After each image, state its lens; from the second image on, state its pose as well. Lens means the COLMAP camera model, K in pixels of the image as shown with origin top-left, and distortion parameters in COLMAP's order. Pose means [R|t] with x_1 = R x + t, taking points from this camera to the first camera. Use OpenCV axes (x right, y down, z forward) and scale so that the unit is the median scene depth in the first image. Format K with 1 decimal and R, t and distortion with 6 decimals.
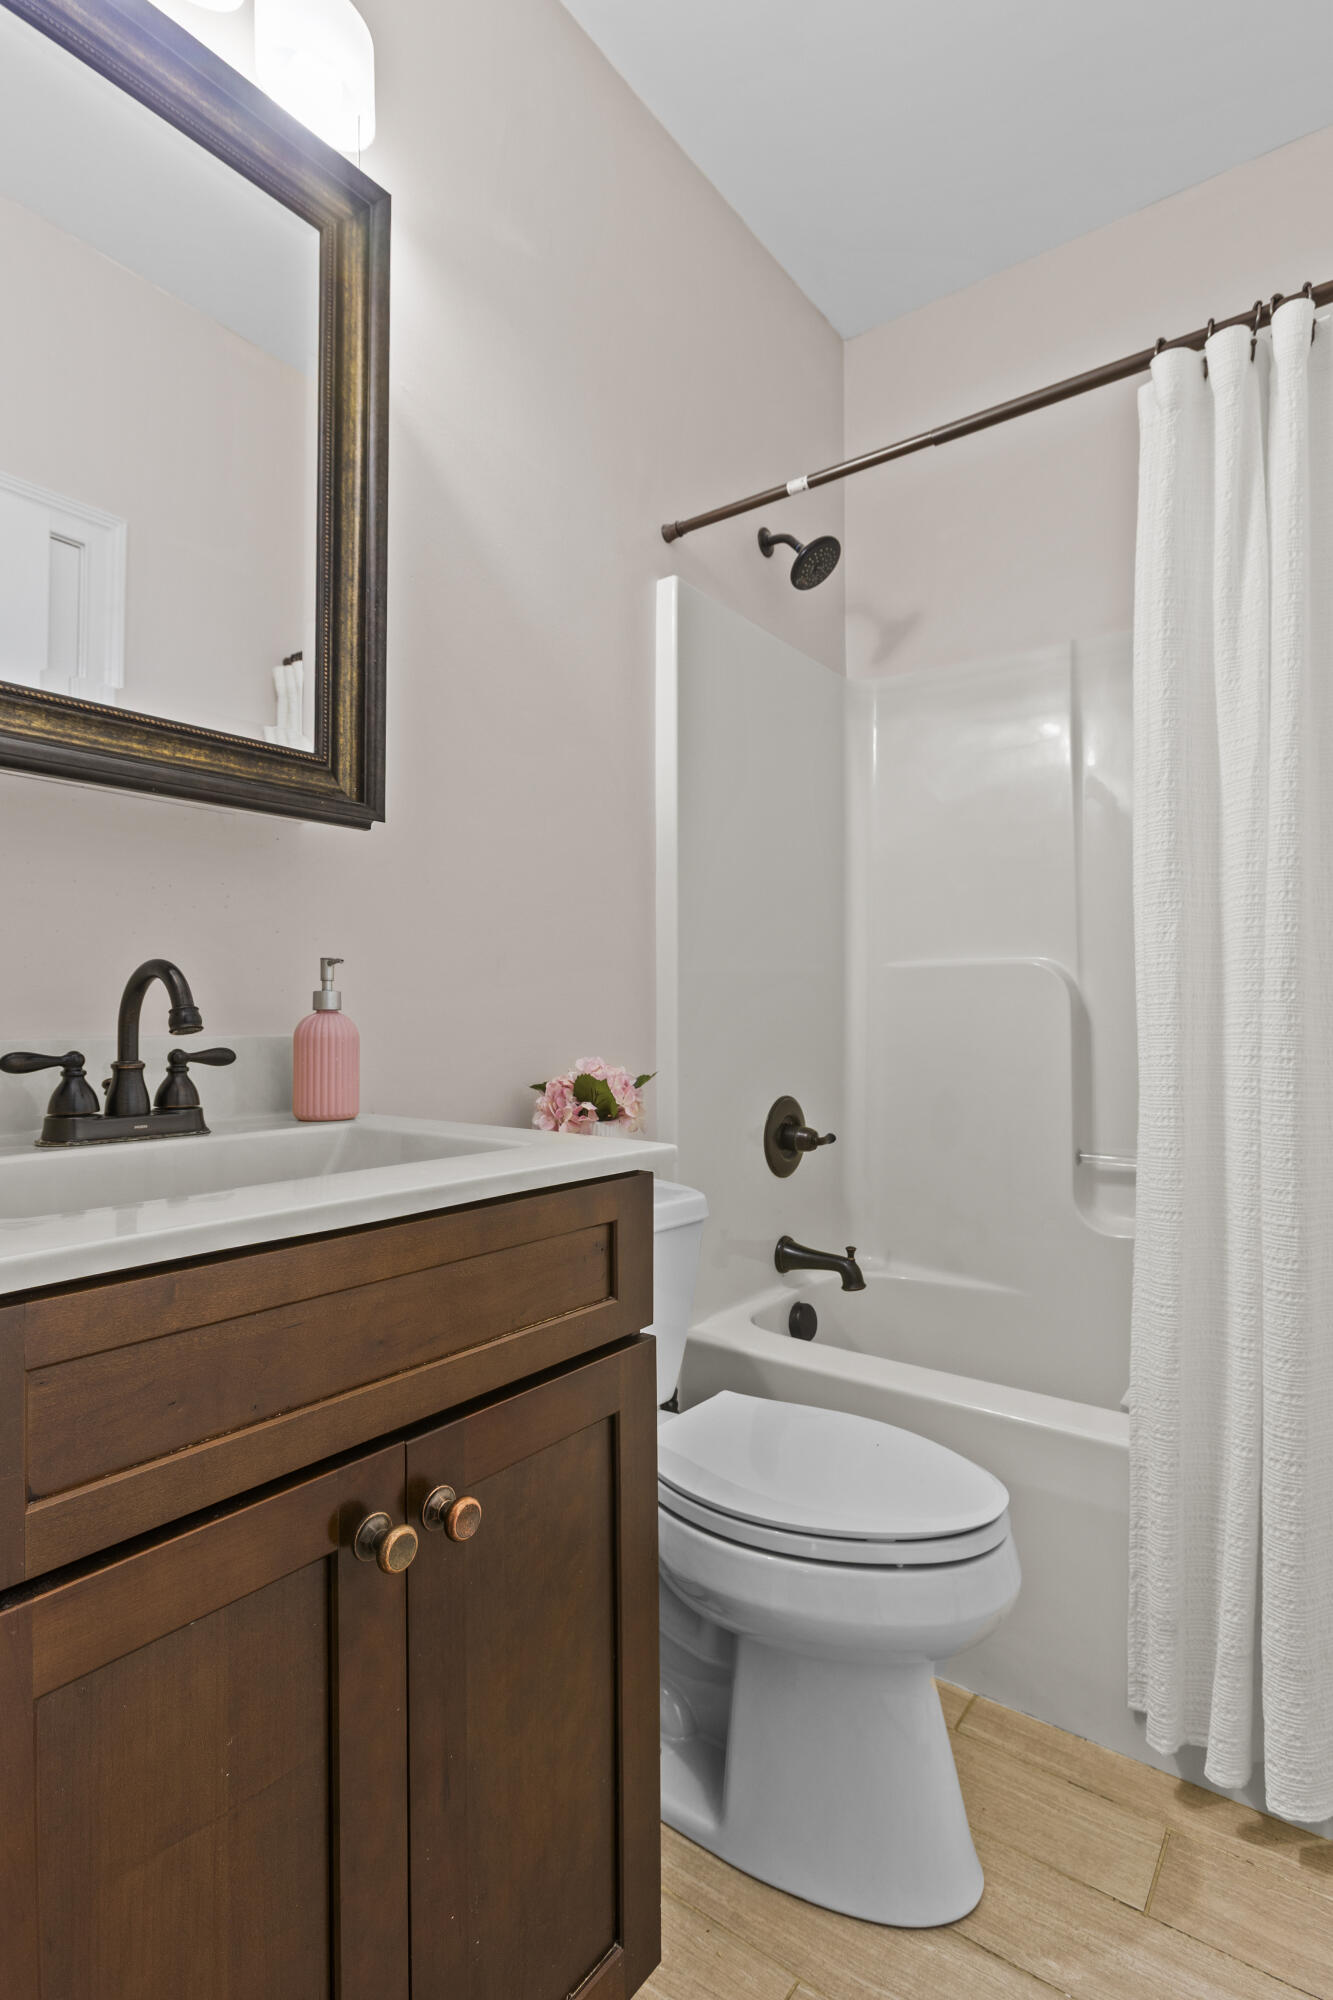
lens RADIAL K [[1007.1, 0, 666.5], [0, 1007.1, 1000.0], [0, 0, 1]] dist [0.000719, 0.002165]
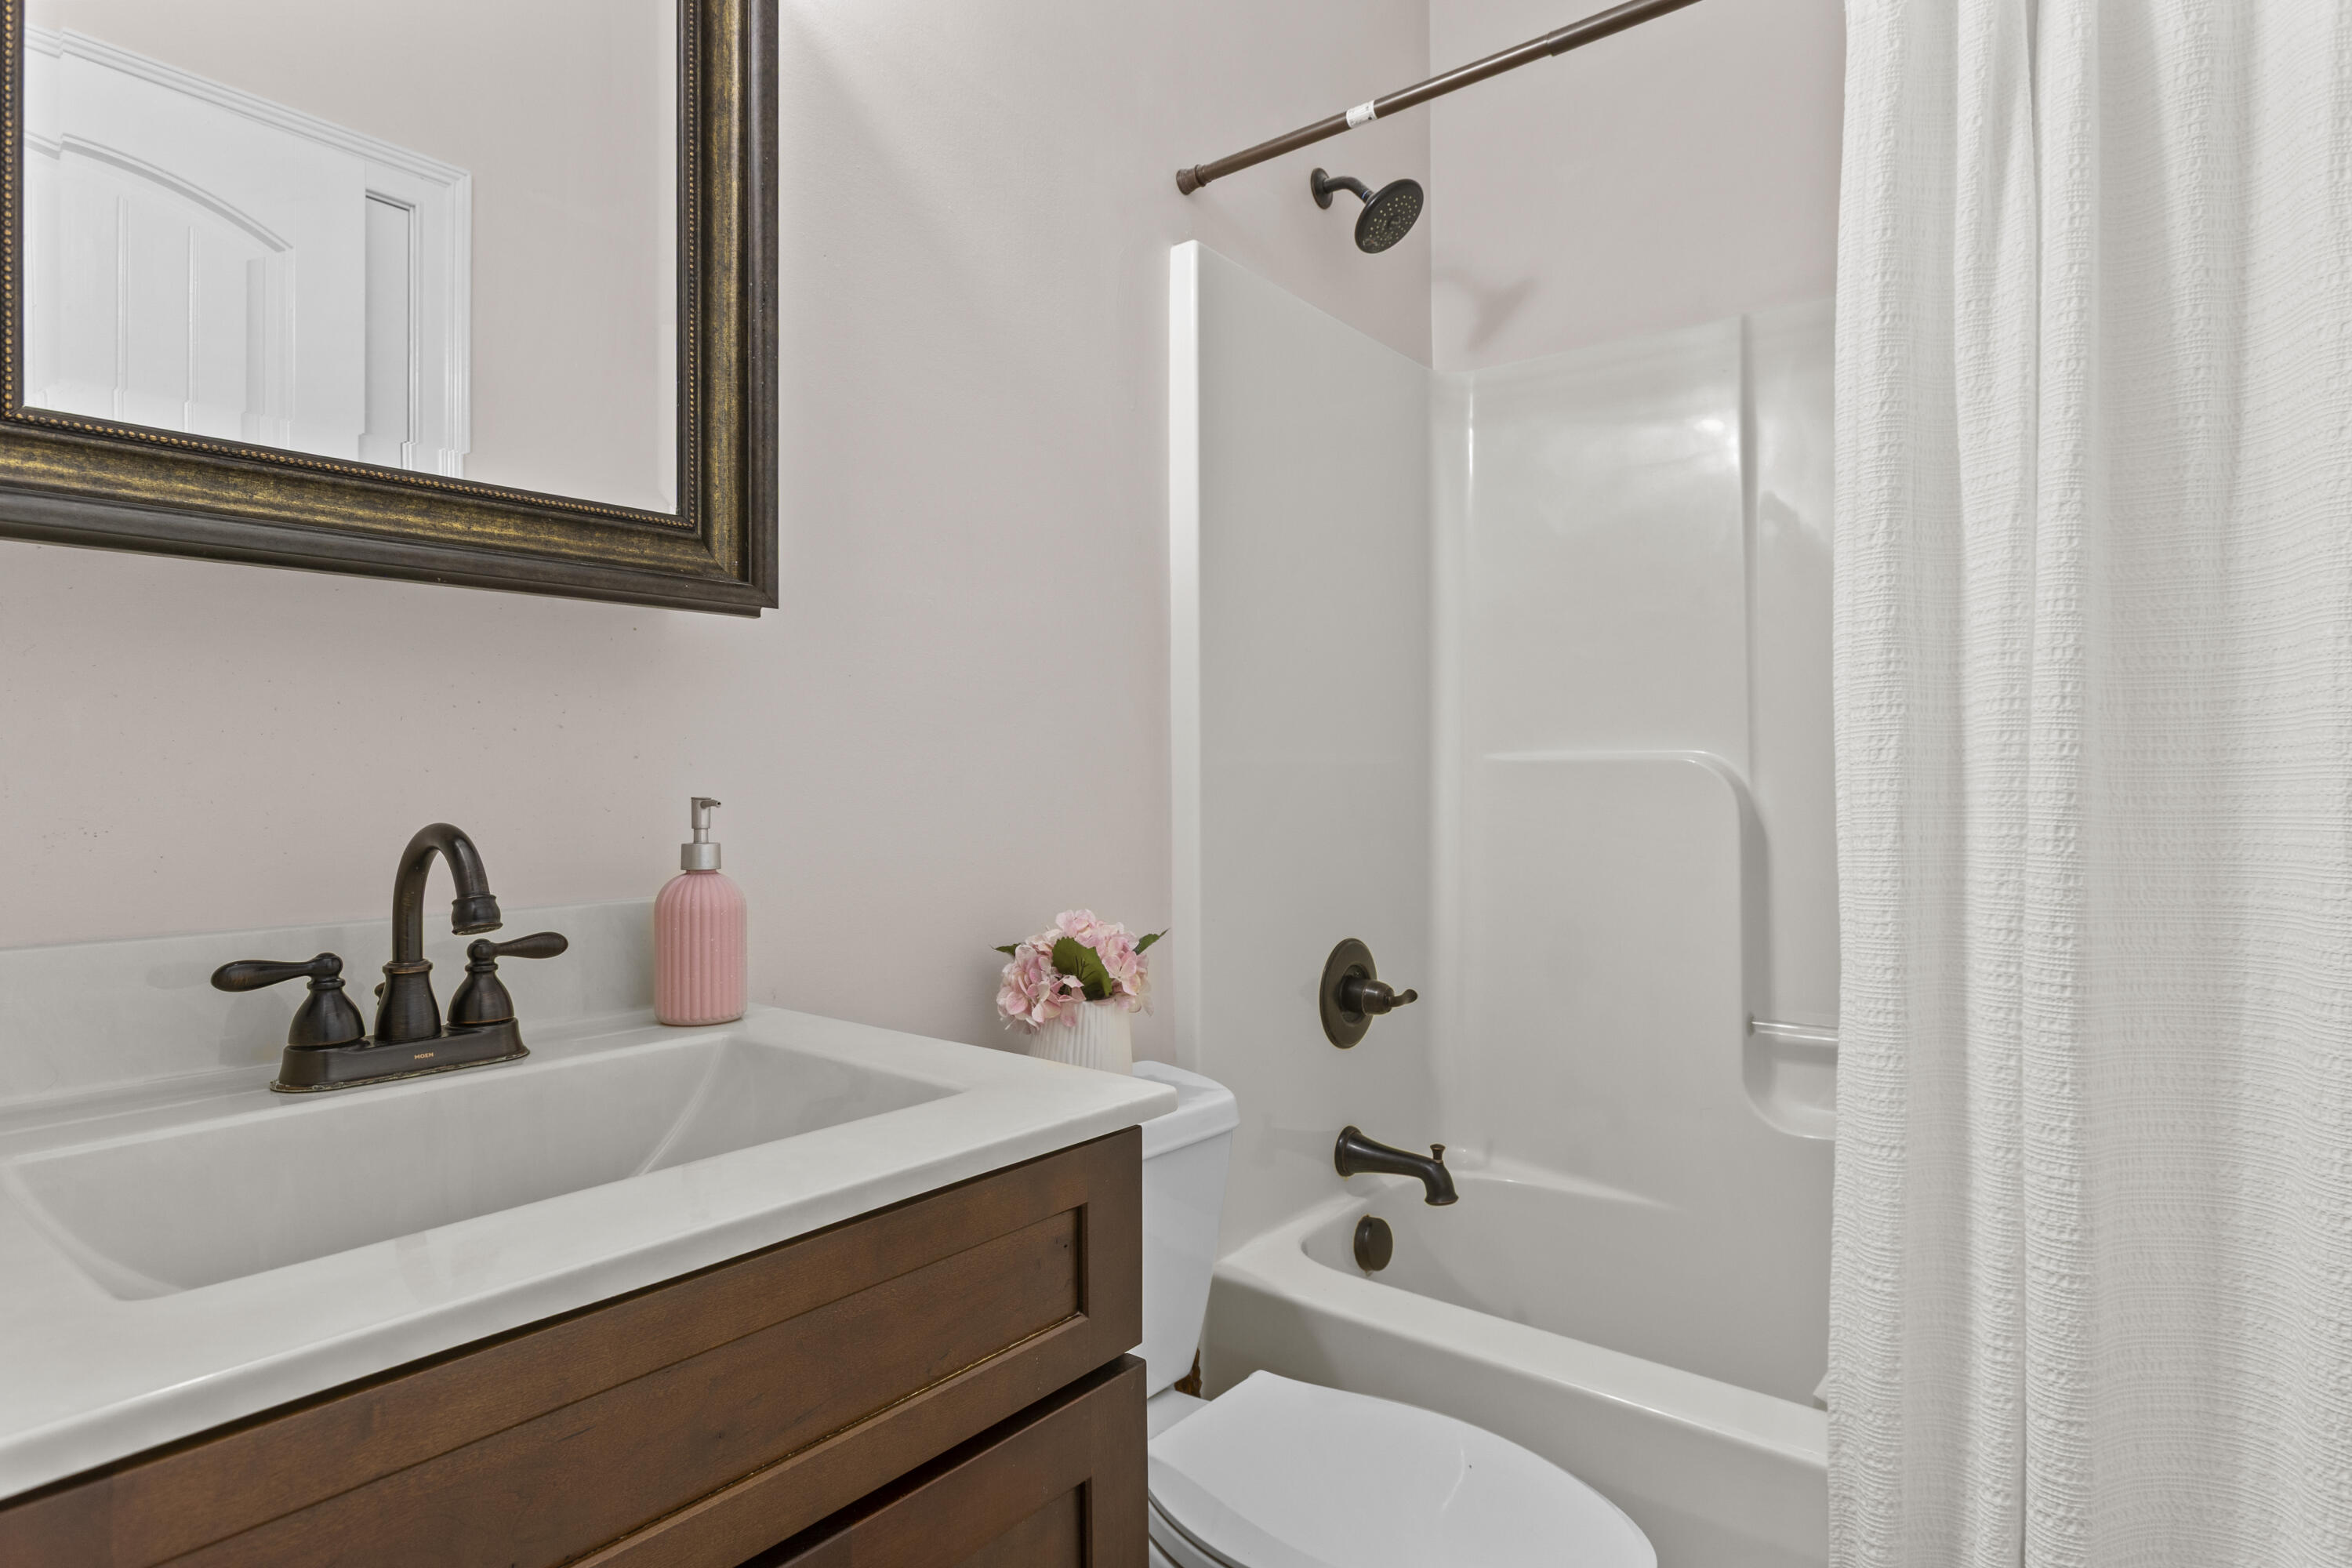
lens RADIAL K [[1281.1, 0, 1167.0], [0, 1281.1, 776.6], [0, 0, 1]] dist [0.013460, -0.002668]
pose [[0.999432, -0.003781, -0.033501, 0.027985], [0.004234, 0.999901, 0.013440, -0.066490], [0.033447, -0.013574, 0.999348, 0.090489]]
